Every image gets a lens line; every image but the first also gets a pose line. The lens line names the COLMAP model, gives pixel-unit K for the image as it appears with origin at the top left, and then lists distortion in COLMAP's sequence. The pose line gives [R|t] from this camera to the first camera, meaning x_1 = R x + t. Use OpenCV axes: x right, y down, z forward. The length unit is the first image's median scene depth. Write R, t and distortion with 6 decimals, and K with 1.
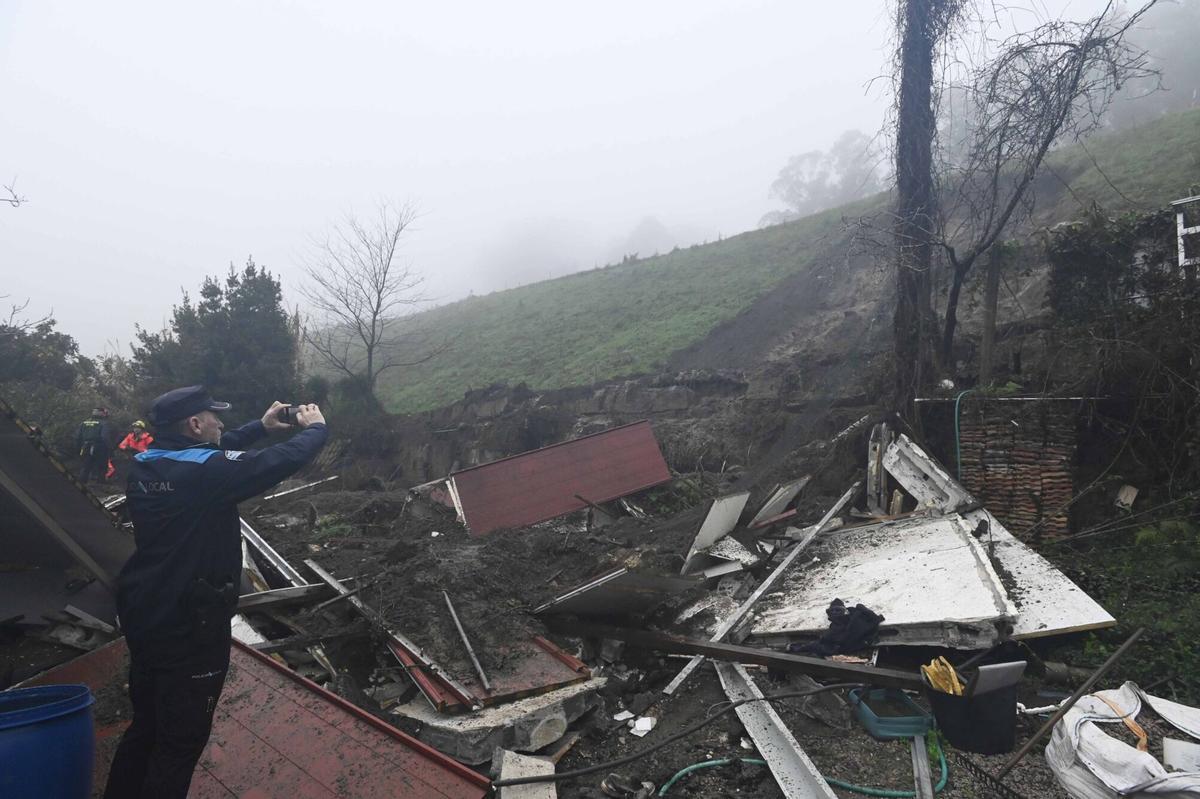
lens RADIAL K [[571.9, 0, 600.9], [0, 571.9, 406.9], [0, 0, 1]] dist [-0.017158, 0.000679]
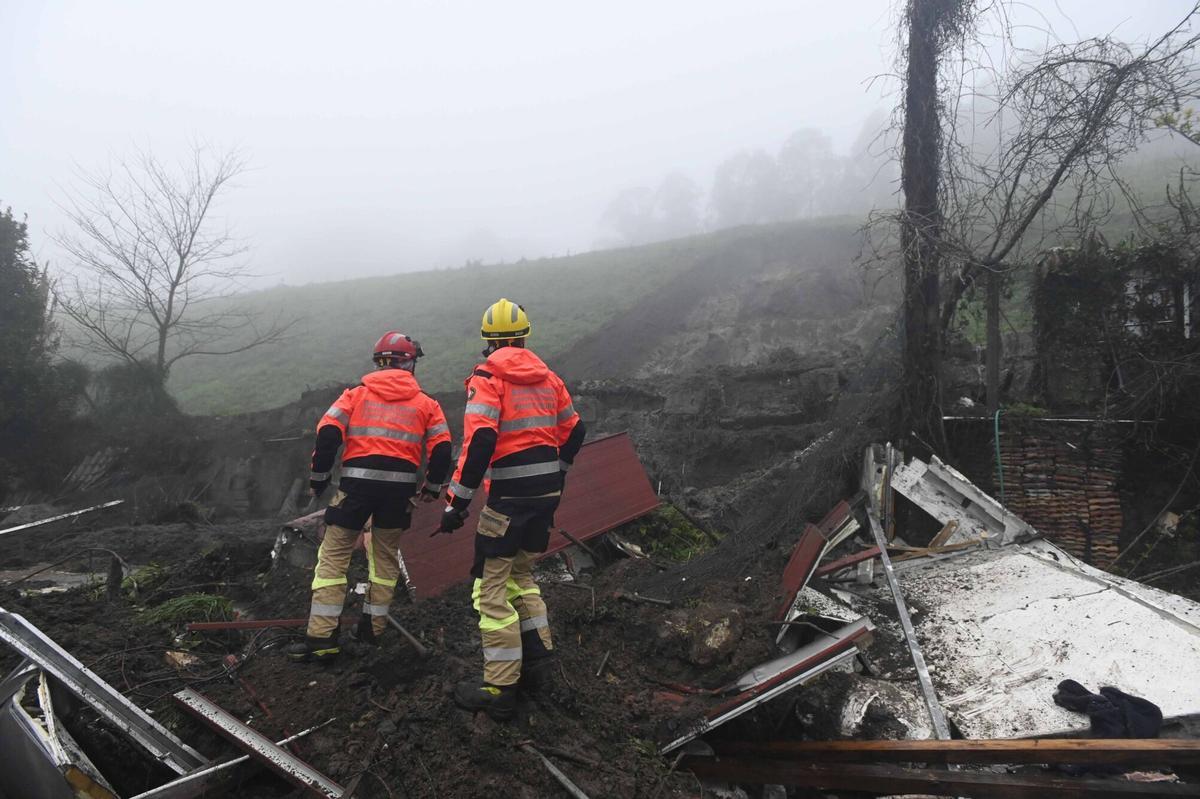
lens RADIAL K [[571.9, 0, 605.1], [0, 571.9, 398.5], [0, 0, 1]] dist [-0.017158, 0.000679]
pose [[0.947408, 0.048471, 0.316337, -0.214505], [-0.035034, 0.998231, -0.048031, 0.016816], [-0.318106, 0.034422, 0.947430, 0.264935]]
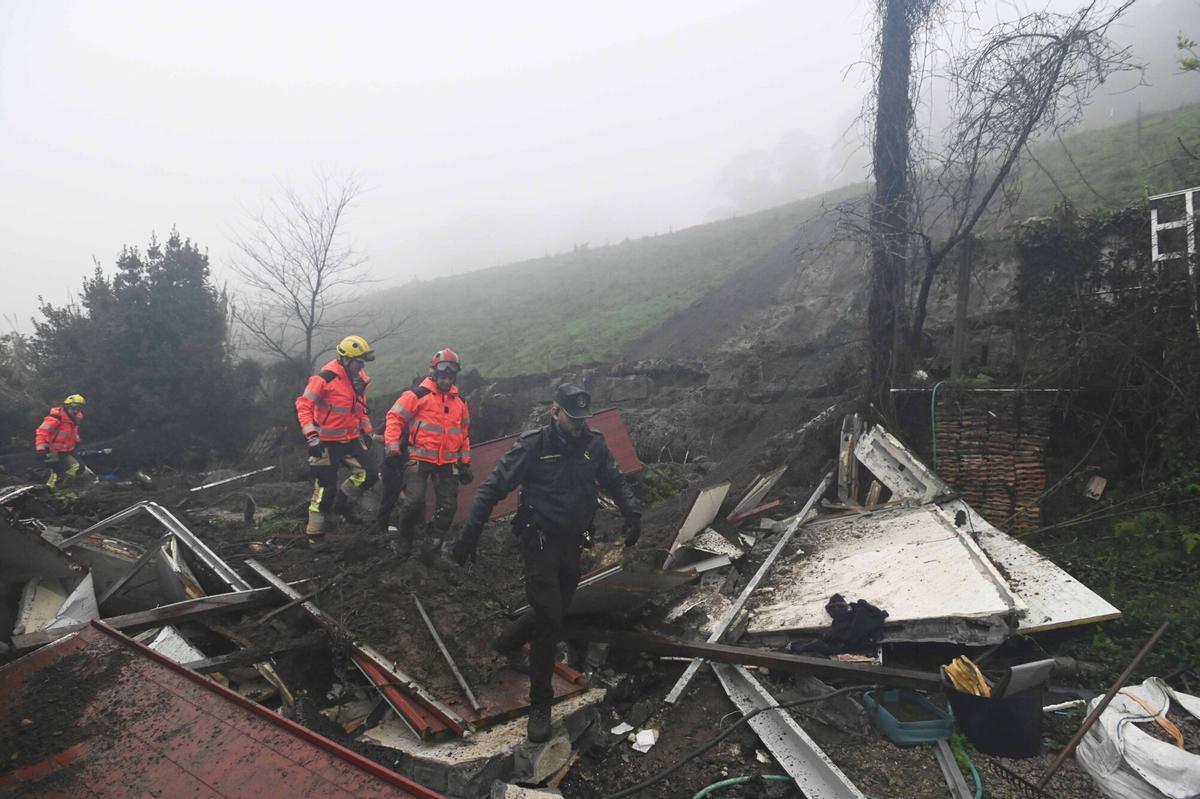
lens RADIAL K [[571.9, 0, 600.9], [0, 571.9, 407.7], [0, 0, 1]] dist [-0.017158, 0.000679]
pose [[0.995280, 0.012060, 0.096288, -0.040104], [-0.013675, 0.999776, 0.016130, 0.007918], [-0.096072, -0.017371, 0.995223, 0.050625]]
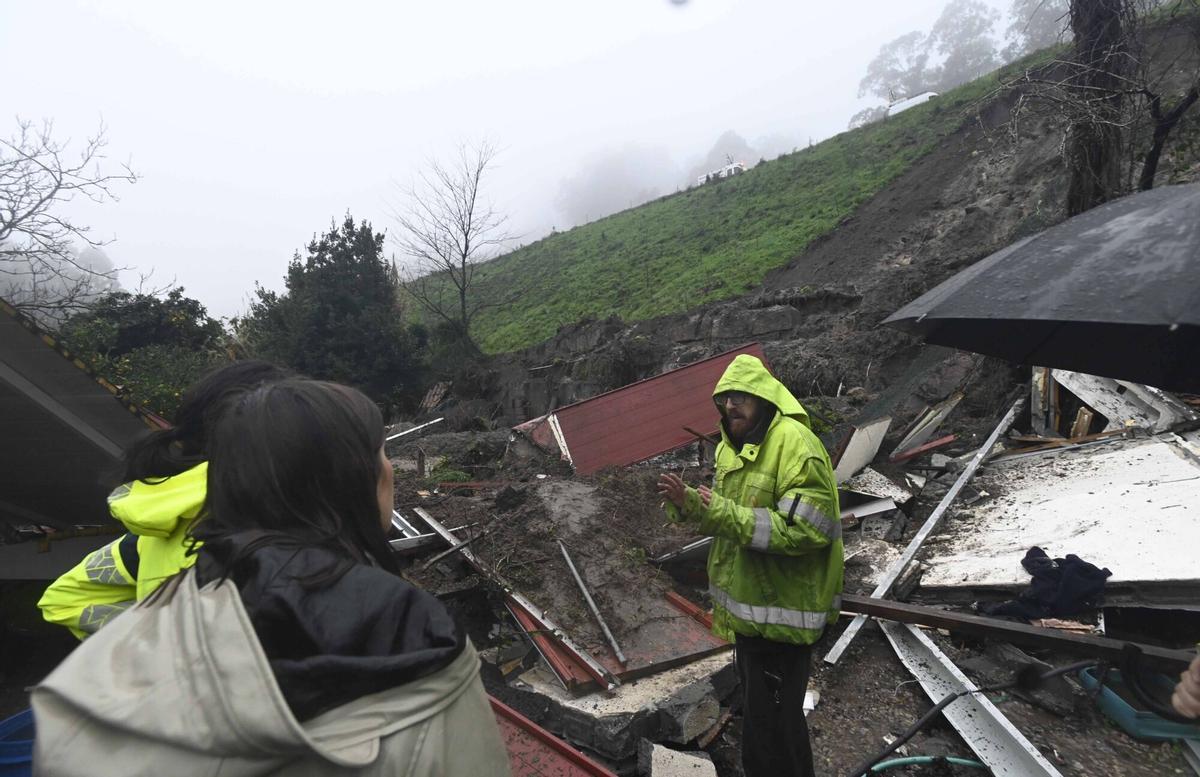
lens RADIAL K [[564.1, 0, 602.8], [0, 564.1, 385.3], [0, 0, 1]] dist [0.004673, -0.003144]
pose [[0.986886, -0.051689, -0.152919, -0.030197], [0.064252, 0.994851, 0.078384, 0.004775], [0.148080, -0.087181, 0.985125, 0.076775]]
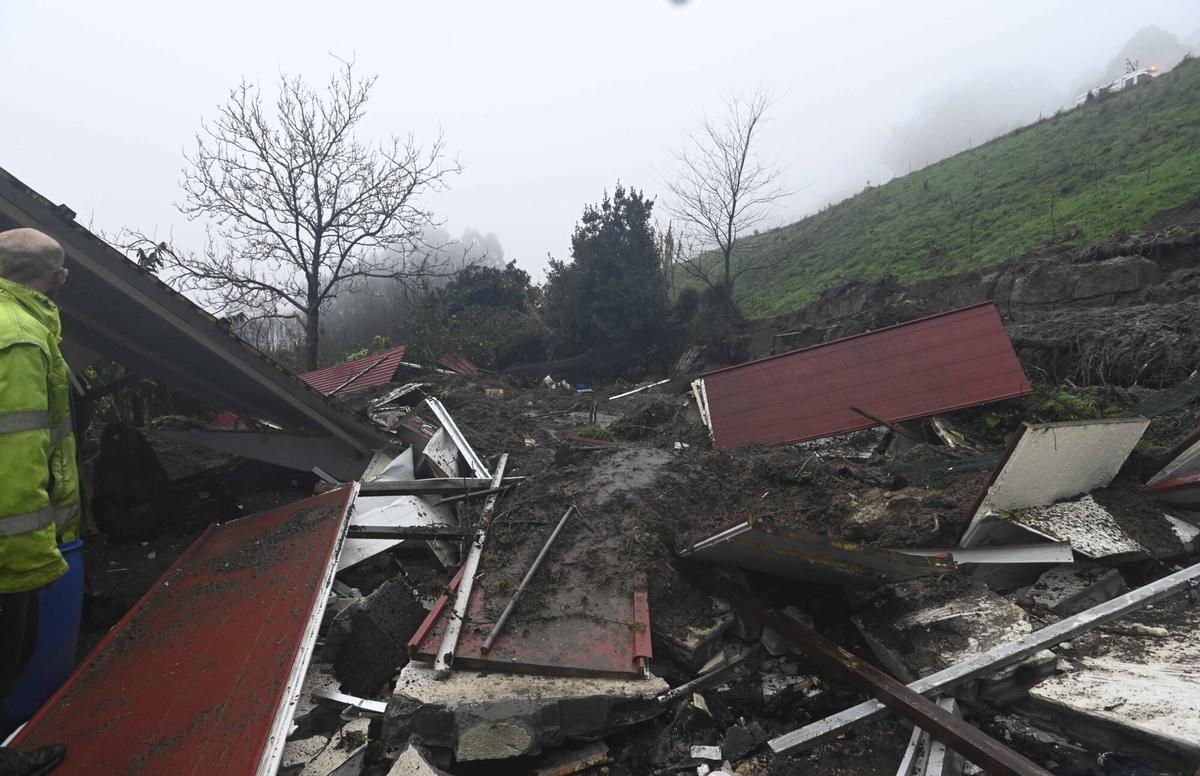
lens RADIAL K [[564.1, 0, 612.2], [0, 564.1, 375.4], [0, 0, 1]] dist [0.004673, -0.003144]
pose [[0.782453, 0.024543, -0.622226, 0.154068], [0.040076, 0.995167, 0.089649, 0.032205], [0.621419, -0.095082, 0.777688, 0.226455]]
